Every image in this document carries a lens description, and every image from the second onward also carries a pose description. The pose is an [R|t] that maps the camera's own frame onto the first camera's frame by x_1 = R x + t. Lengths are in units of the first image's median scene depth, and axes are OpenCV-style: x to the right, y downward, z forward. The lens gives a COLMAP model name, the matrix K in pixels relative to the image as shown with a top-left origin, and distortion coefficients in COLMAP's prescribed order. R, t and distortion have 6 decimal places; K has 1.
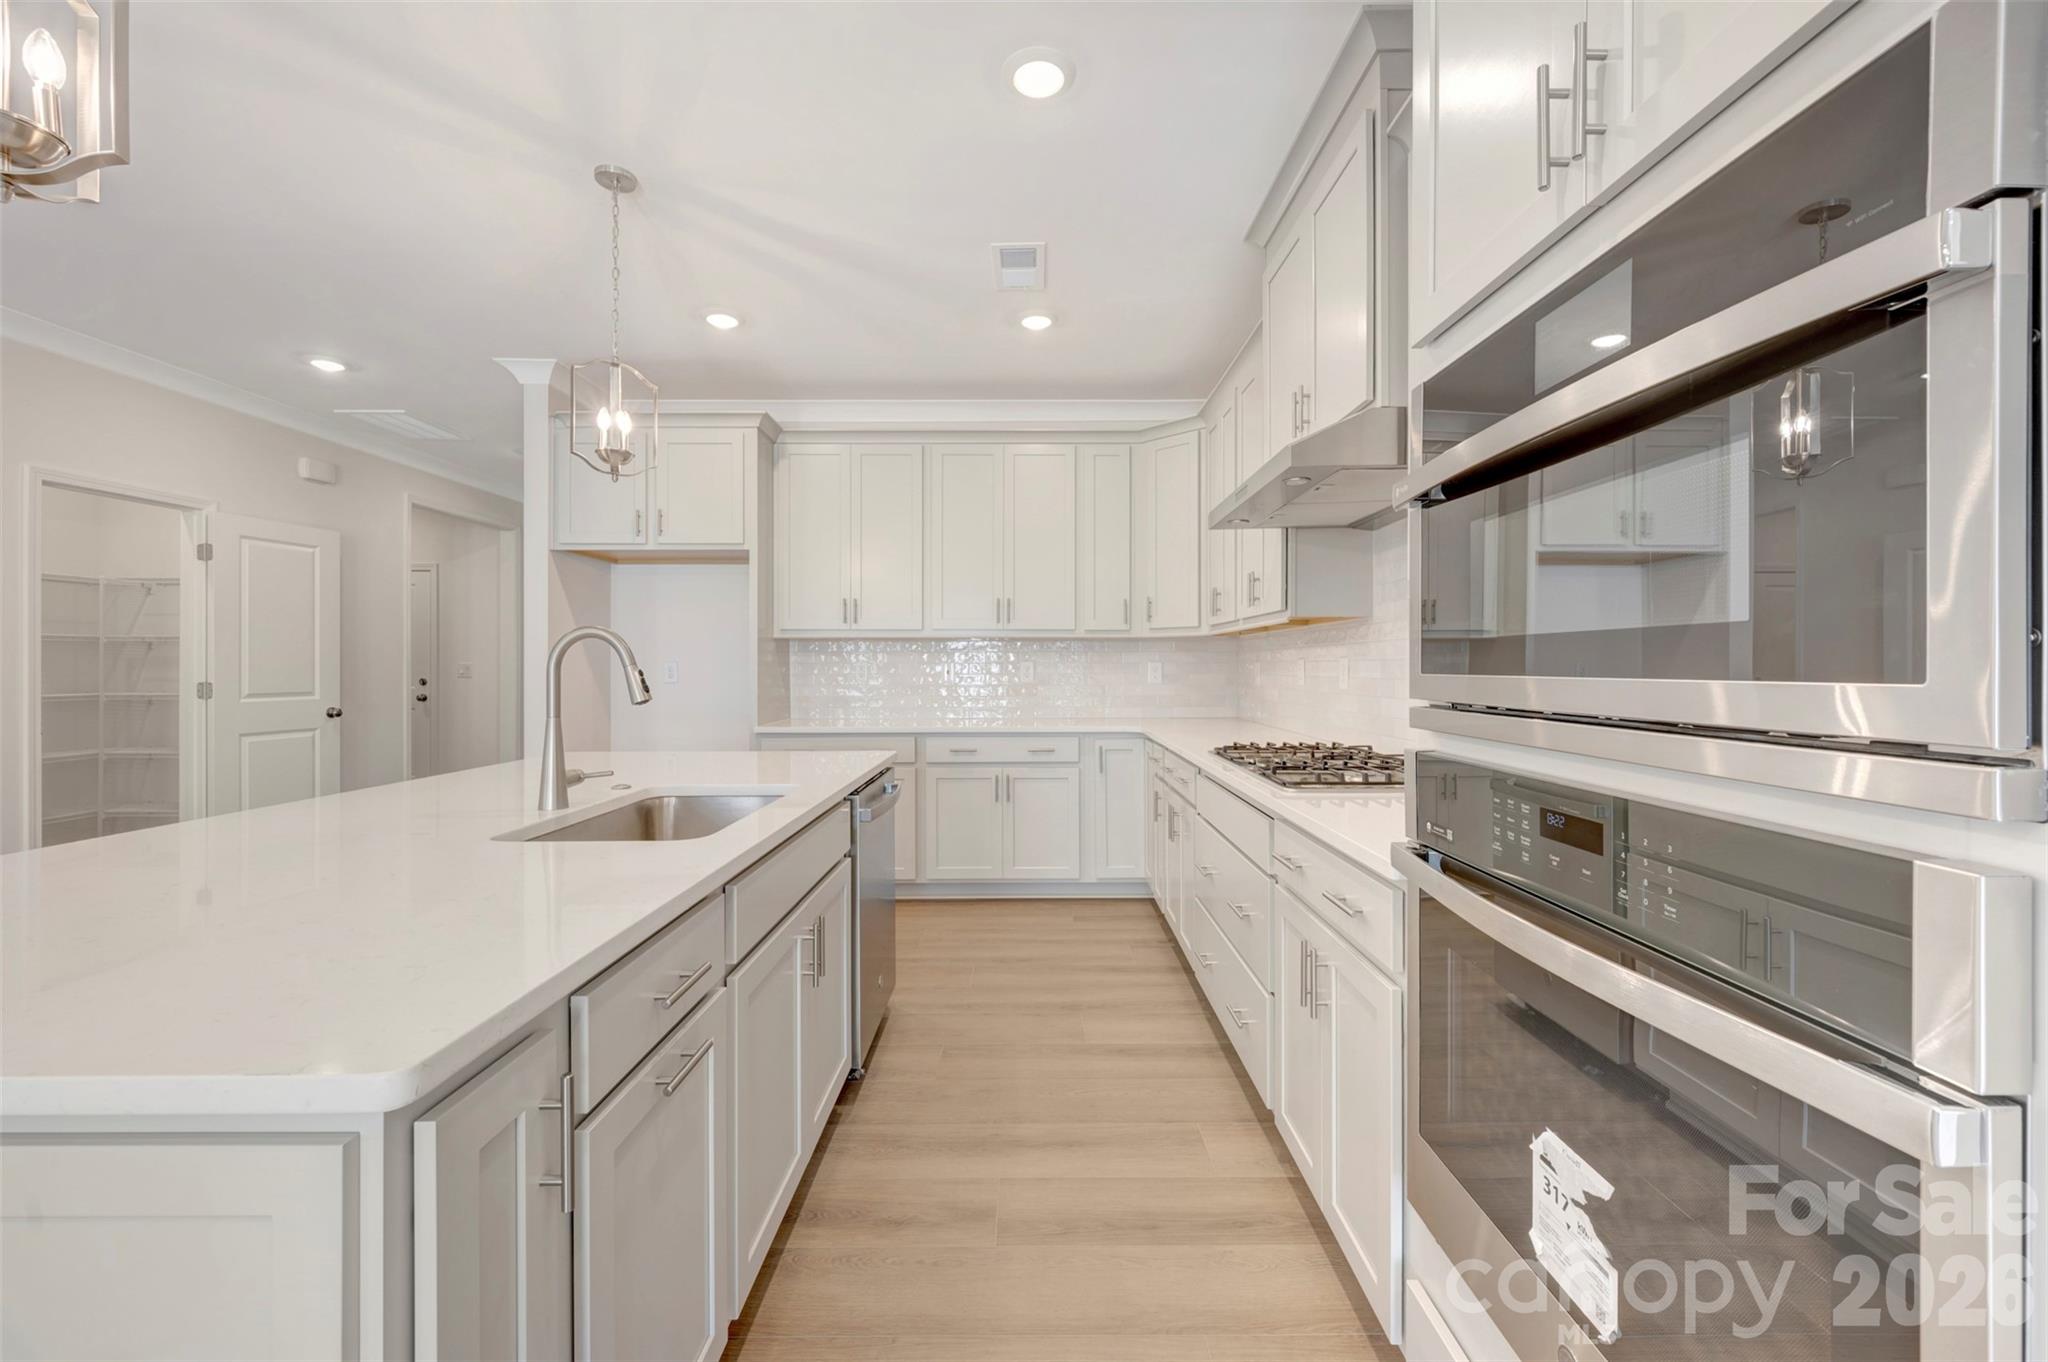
lens RADIAL K [[817.2, 0, 1028.1], [0, 817.2, 666.6], [0, 0, 1]] dist [0.000735, 0.000305]
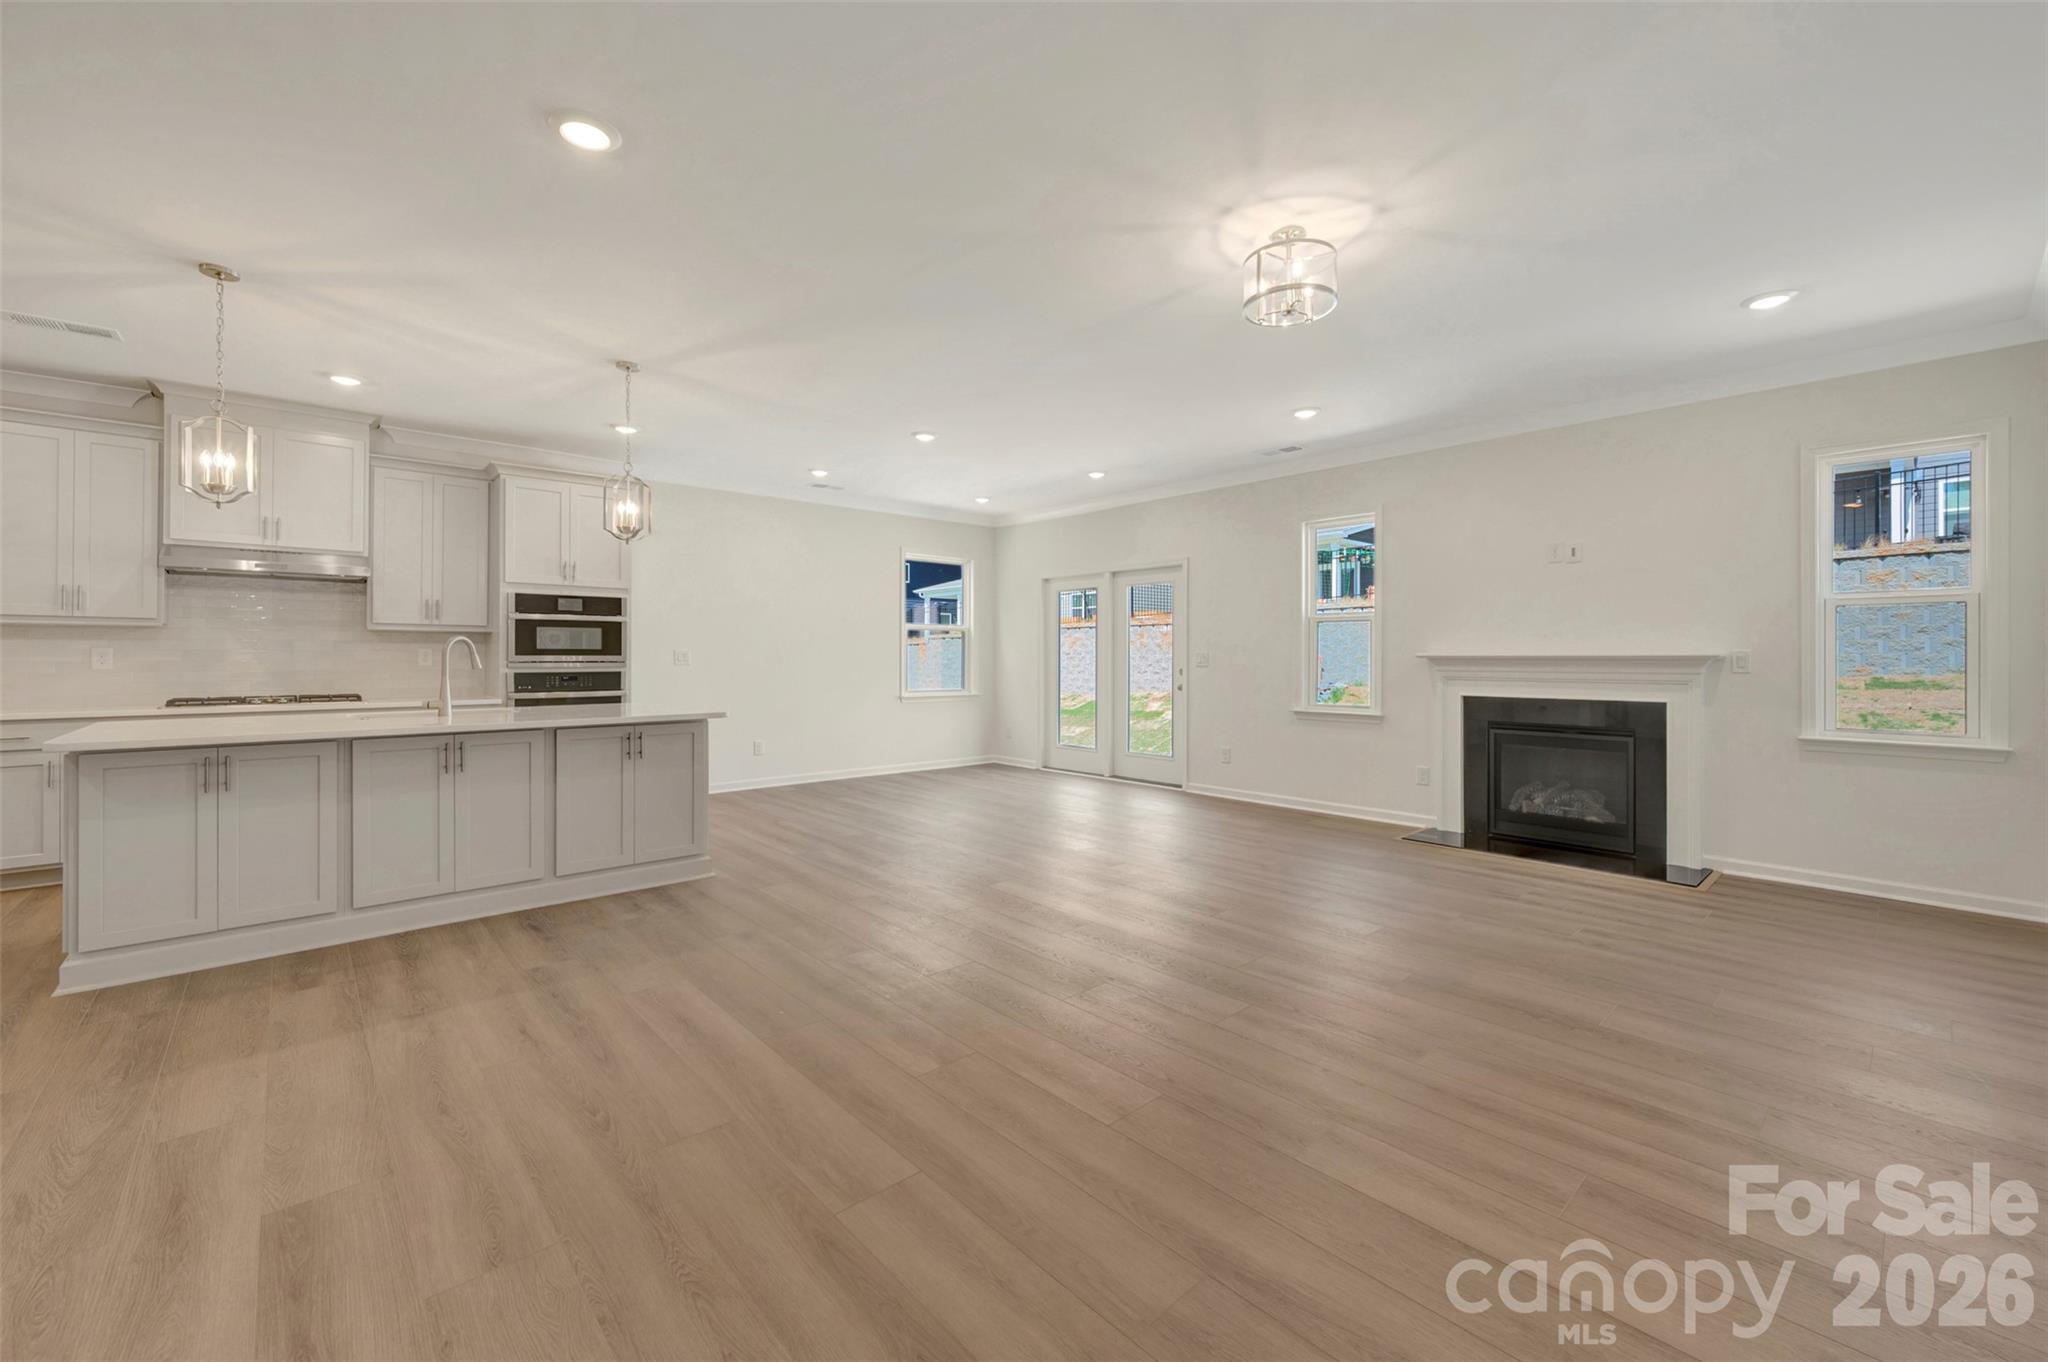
lens RADIAL K [[817.2, 0, 1026.5], [0, 817.2, 652.9], [0, 0, 1]] dist [0.000735, 0.000305]
pose [[-0.672226, 0.002353, 0.740342, -1.499124], [0.000450, 0.999996, -0.002769, 0.003925], [-0.740346, -0.001528, -0.672224, 0.602058]]
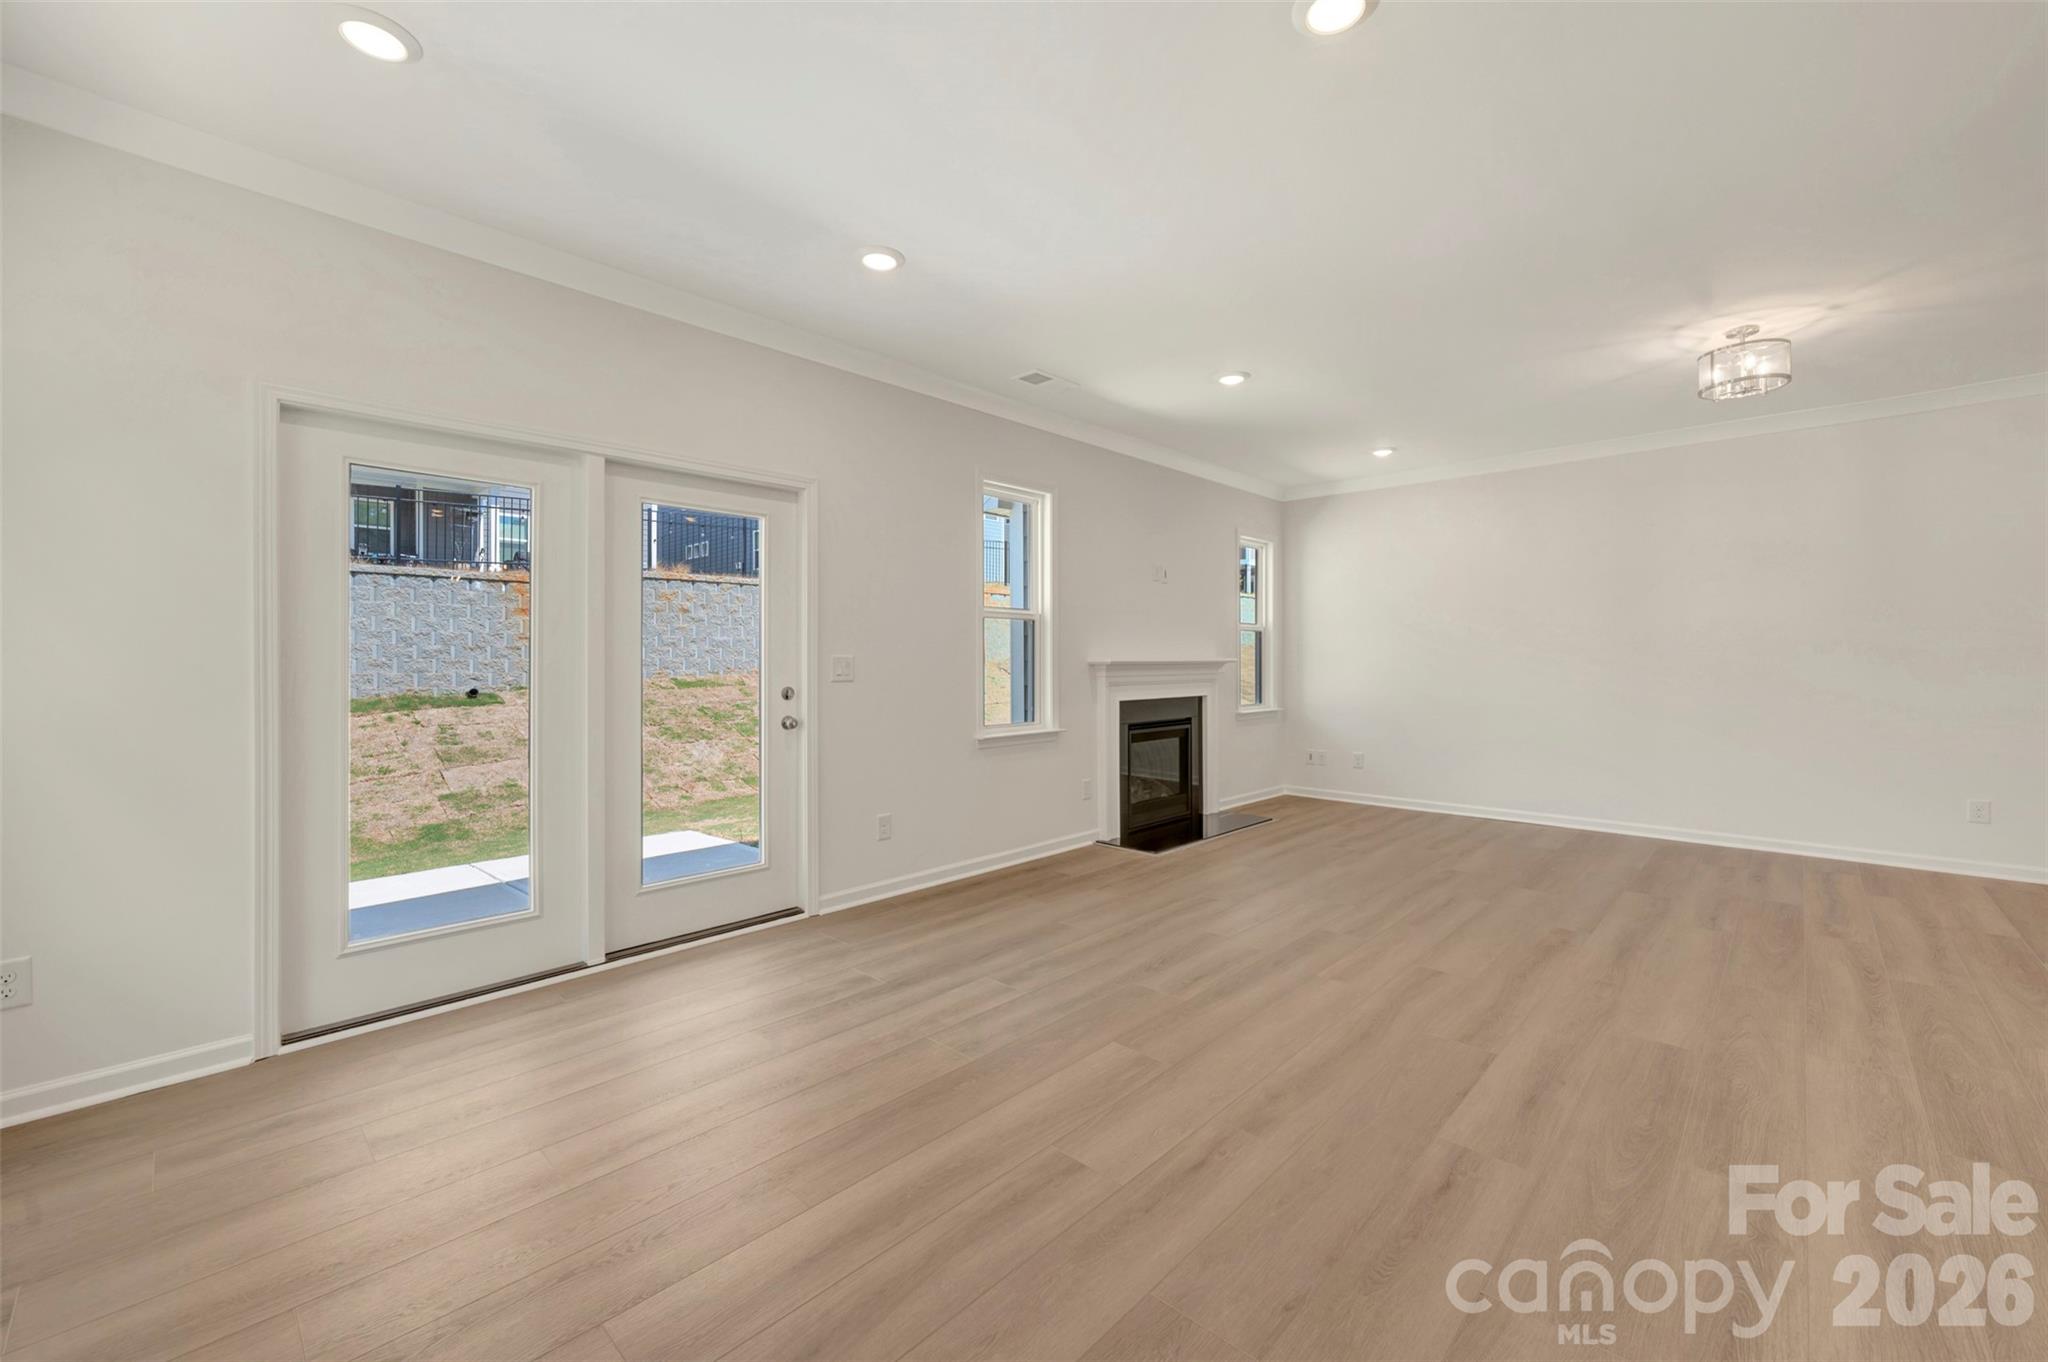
lens RADIAL K [[817.2, 0, 1029.1], [0, 817.2, 657.6], [0, 0, 1]] dist [0.000735, 0.000305]
pose [[-0.681601, -0.001392, -0.731723, 0.169335], [0.000113, 0.999998, -0.002008, 0.001667], [0.731724, -0.001452, -0.681599, -0.039631]]
